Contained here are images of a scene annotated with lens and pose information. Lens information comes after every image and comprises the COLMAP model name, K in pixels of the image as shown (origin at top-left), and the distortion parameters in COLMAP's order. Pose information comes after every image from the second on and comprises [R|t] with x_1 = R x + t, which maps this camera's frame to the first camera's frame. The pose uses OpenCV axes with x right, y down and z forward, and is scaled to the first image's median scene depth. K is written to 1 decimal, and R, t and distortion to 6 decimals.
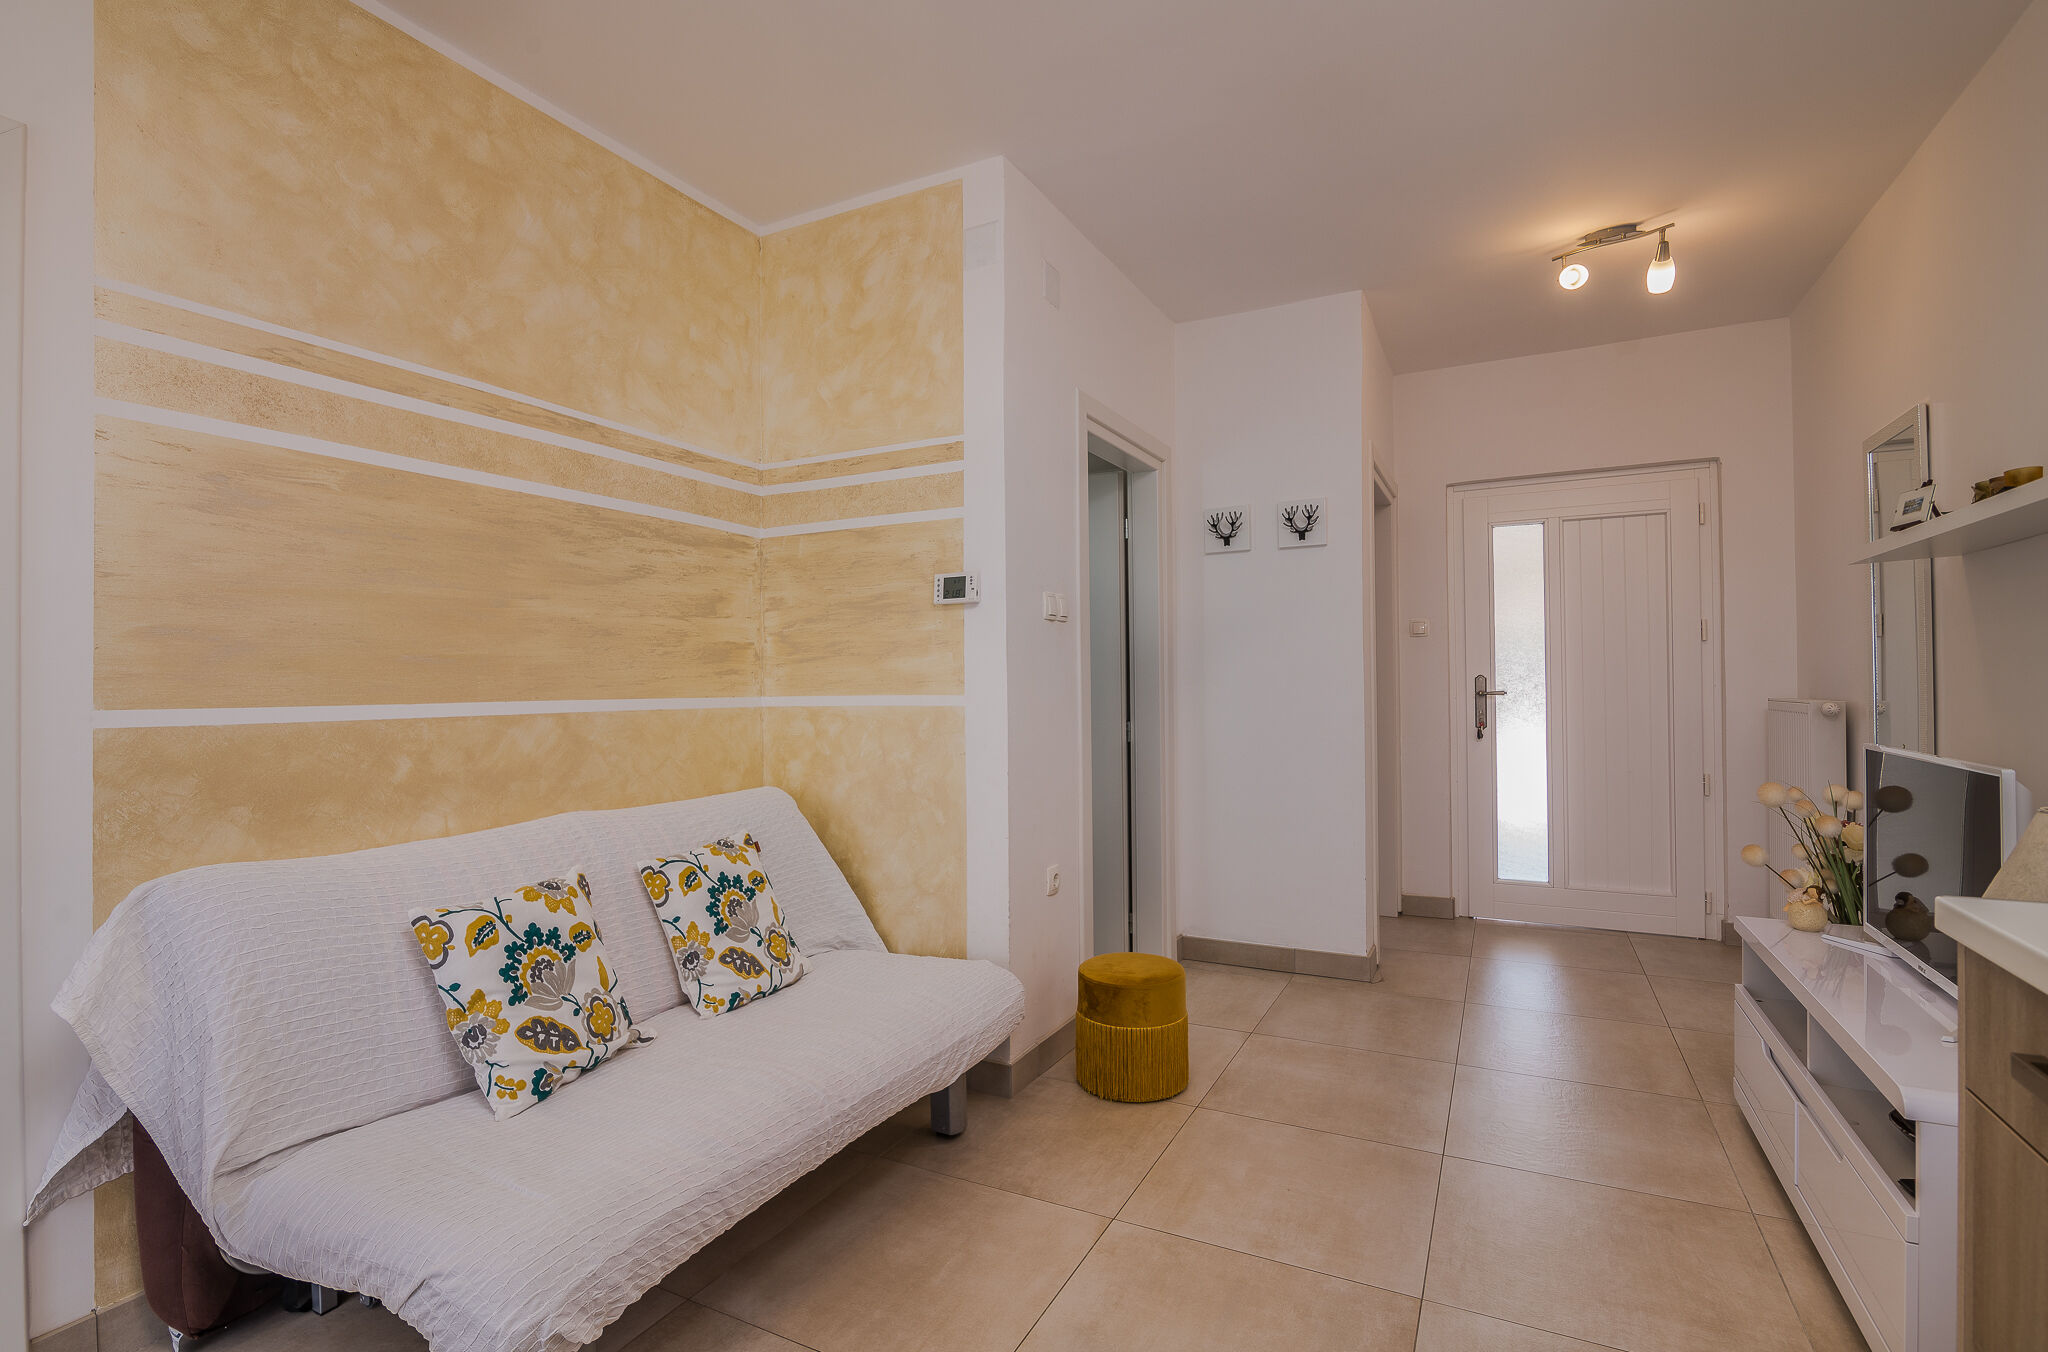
lens RADIAL K [[975.6, 0, 996.2], [0, 975.6, 665.9], [0, 0, 1]] dist [-0.007518, -0.000581]
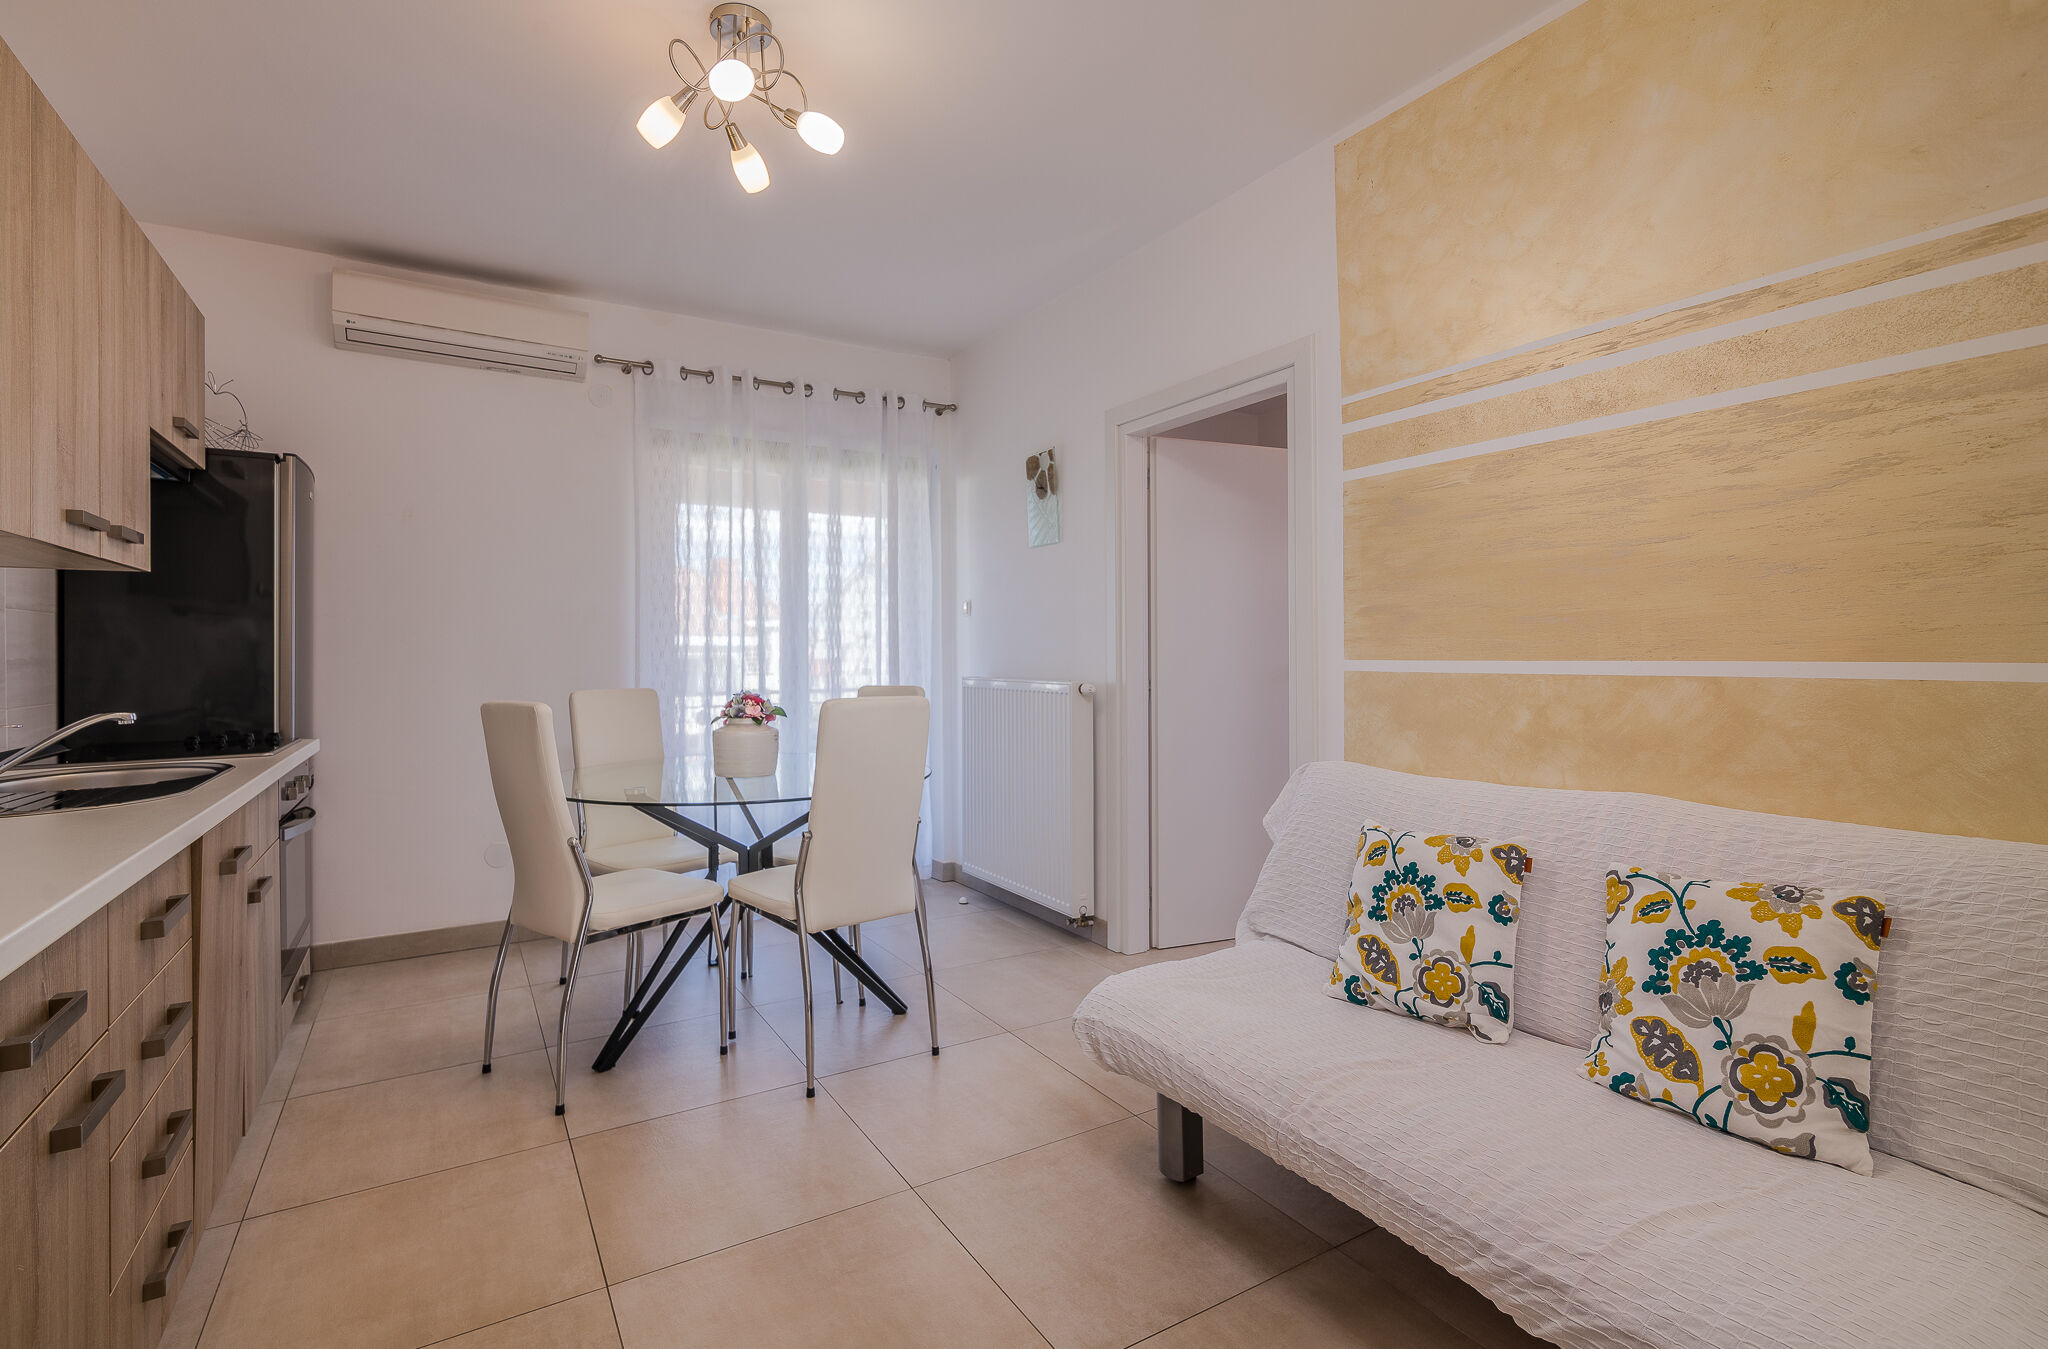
lens RADIAL K [[975.6, 0, 1018.5], [0, 975.6, 650.4], [0, 0, 1]] dist [-0.007518, -0.000581]
pose [[-0.526051, 0.010656, -0.850386, 0.429692], [0.027582, 0.999609, -0.004536, 0.011705], [0.850006, -0.025842, -0.526139, 0.753987]]
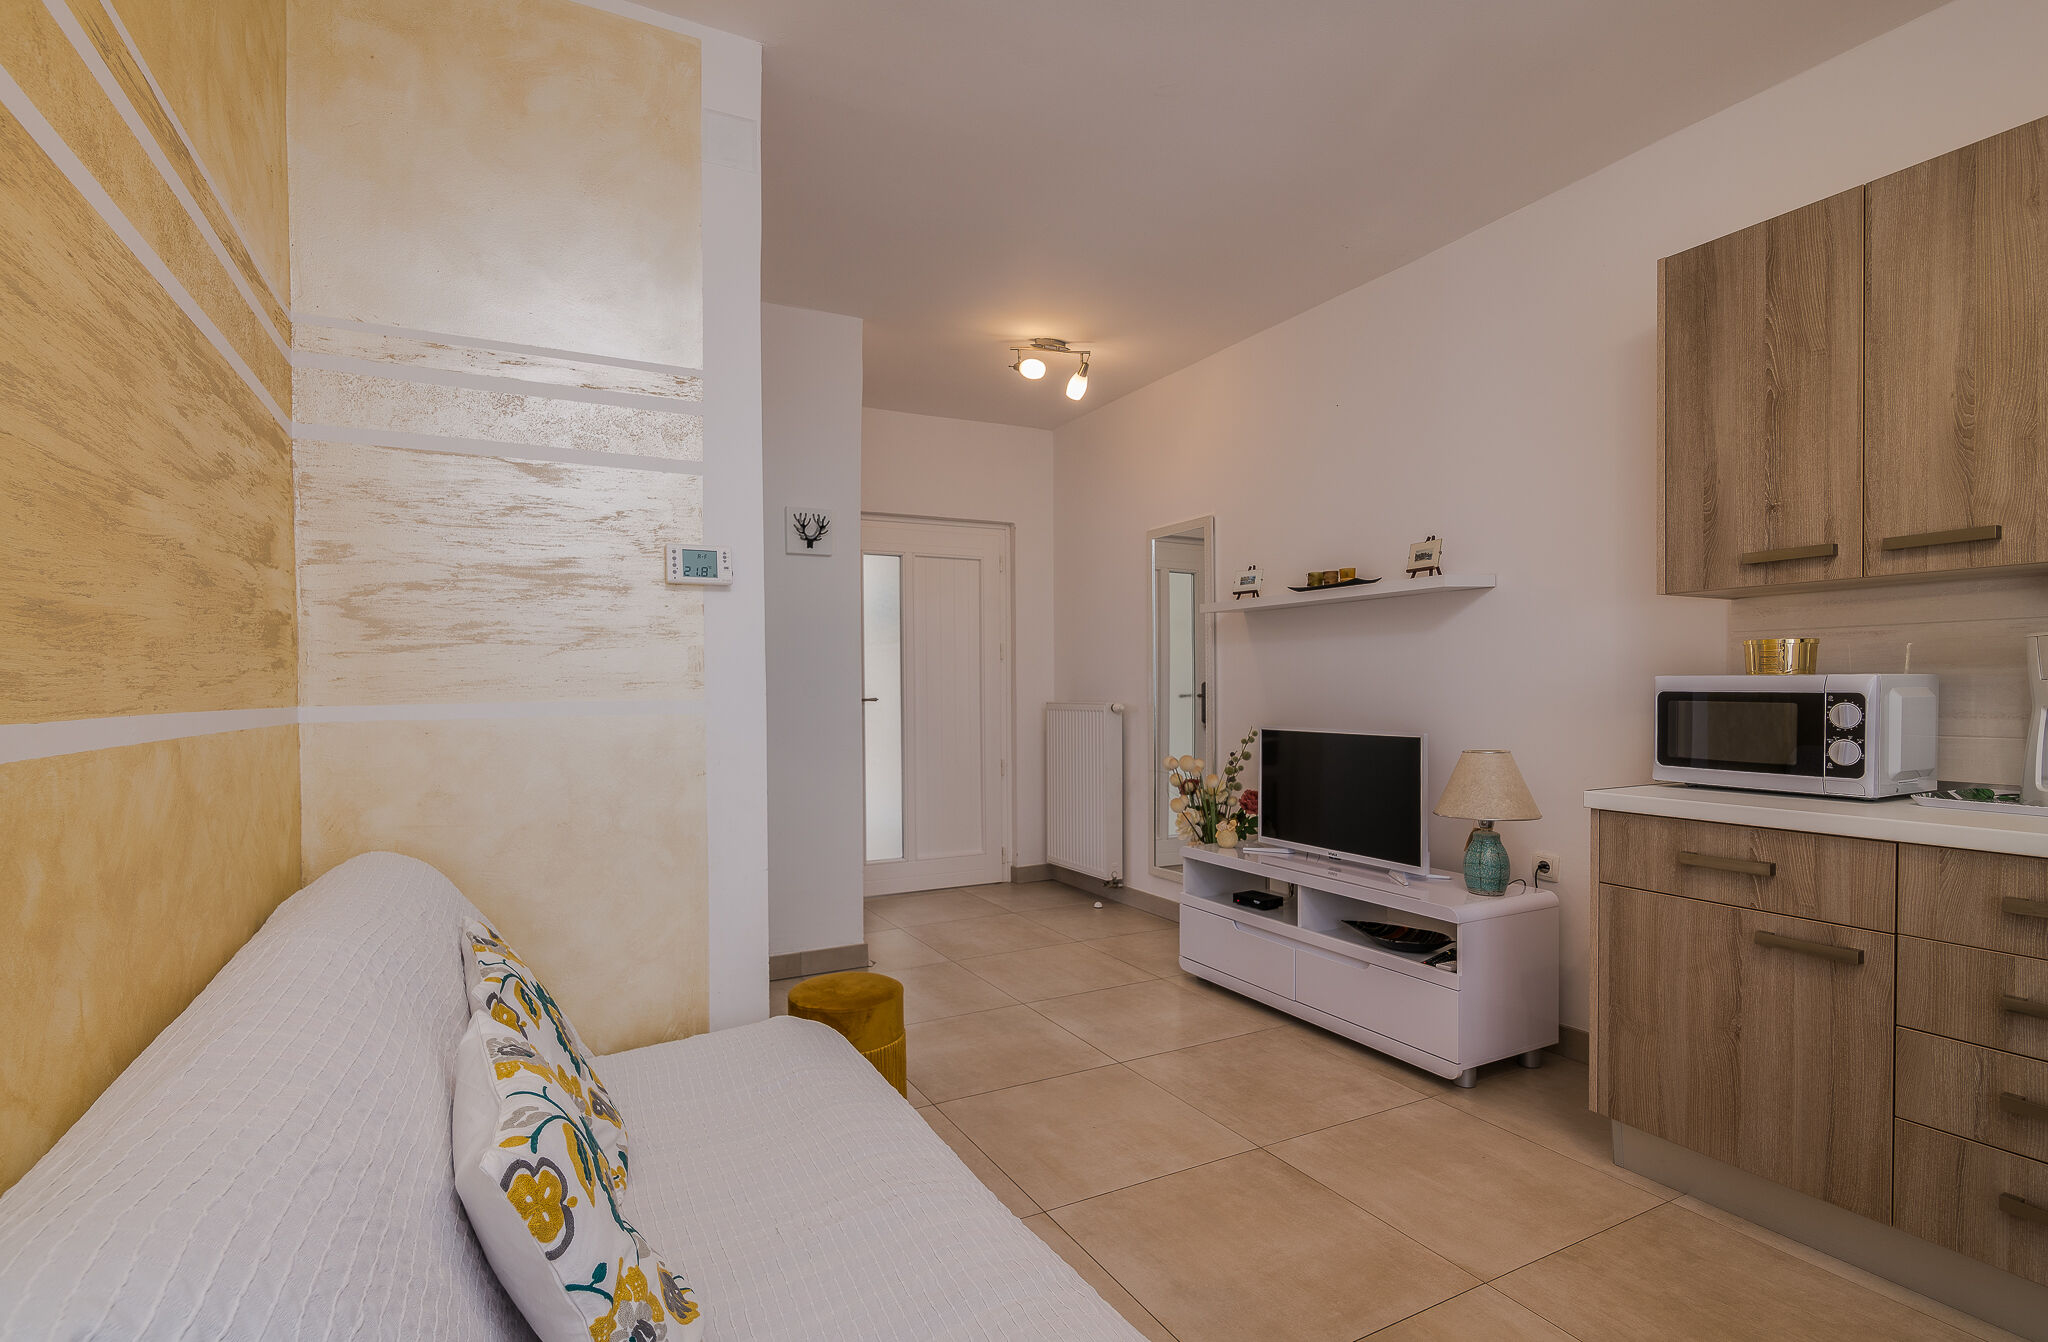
lens RADIAL K [[969.0, 0, 1017.9], [0, 969.0, 703.5], [0, 0, 1]] dist [-0.004377, 0.001929]
pose [[0.564157, -0.008223, 0.825626, -0.498274], [-0.012118, 0.999760, 0.018237, 0.013590], [-0.825579, -0.020294, 0.563922, 0.319499]]
